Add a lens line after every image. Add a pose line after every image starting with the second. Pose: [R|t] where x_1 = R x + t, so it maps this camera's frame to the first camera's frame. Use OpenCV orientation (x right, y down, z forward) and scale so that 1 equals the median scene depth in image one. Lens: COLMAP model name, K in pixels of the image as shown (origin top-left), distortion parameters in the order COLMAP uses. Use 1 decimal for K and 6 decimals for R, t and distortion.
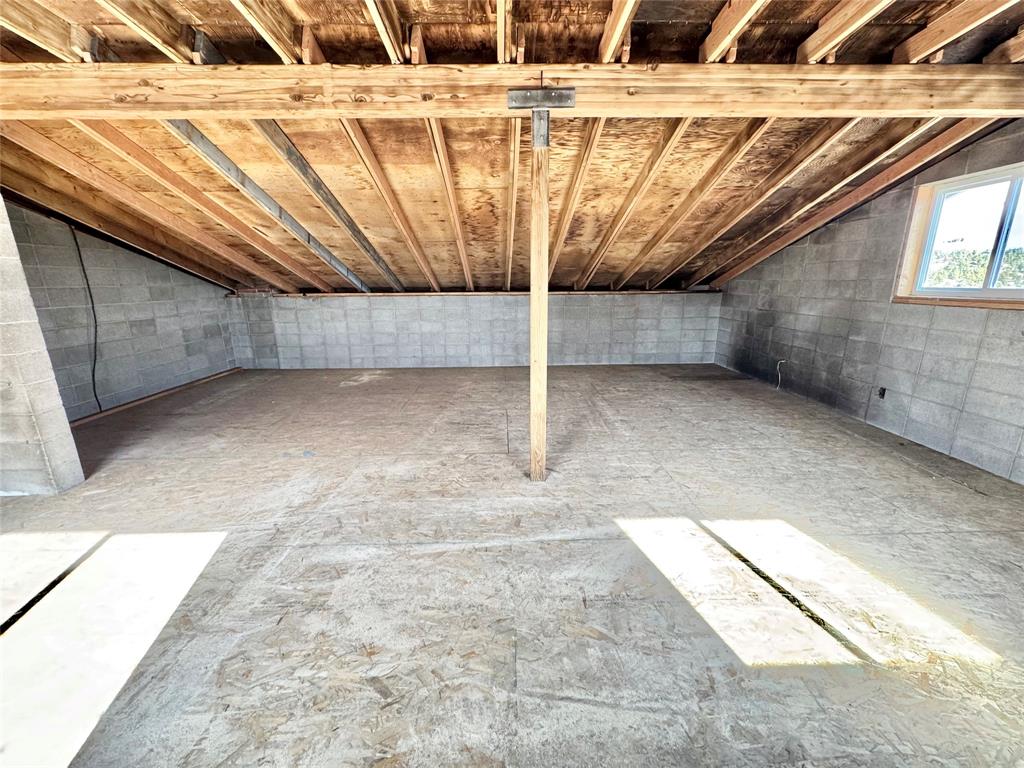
lens RADIAL K [[406.4, 0, 512.0], [0, 406.4, 384.0], [0, 0, 1]] dist [0.000934, 0.000394]
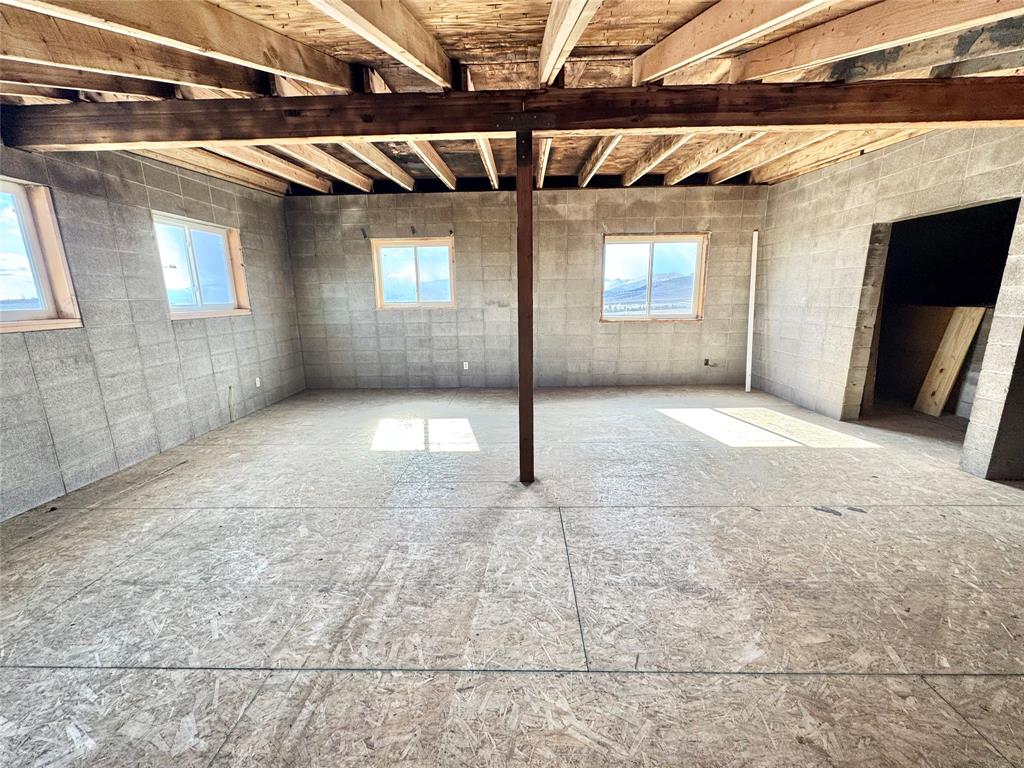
lens RADIAL K [[406.4, 0, 512.0], [0, 406.4, 384.0], [0, 0, 1]] dist [0.000934, 0.000394]
pose [[-0.998656, 0.013559, 0.050026, 0.030122], [0.034676, 0.892146, 0.450414, -0.295712], [-0.038523, 0.451544, -0.891417, 1.186625]]
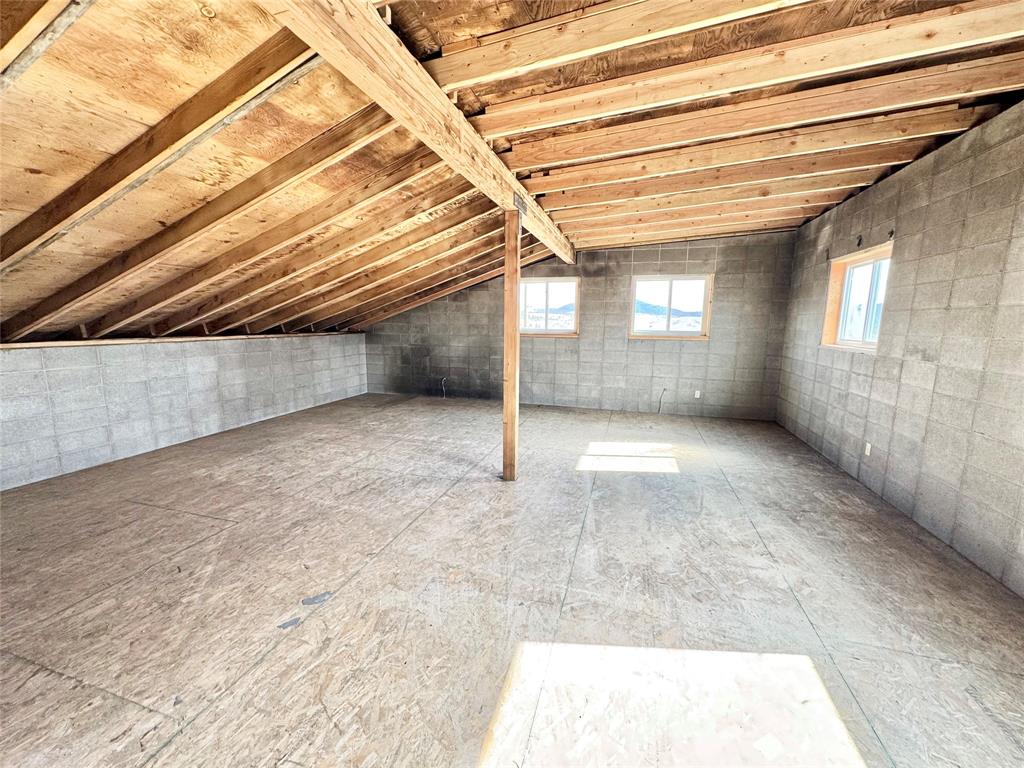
lens RADIAL K [[406.4, 0, 512.0], [0, 406.4, 384.0], [0, 0, 1]] dist [0.000934, 0.000394]
pose [[0.309233, -0.137263, 0.941028, -0.711980], [0.223894, 0.972222, 0.068238, -0.093163], [-0.924255, 0.189589, 0.331376, 0.339010]]
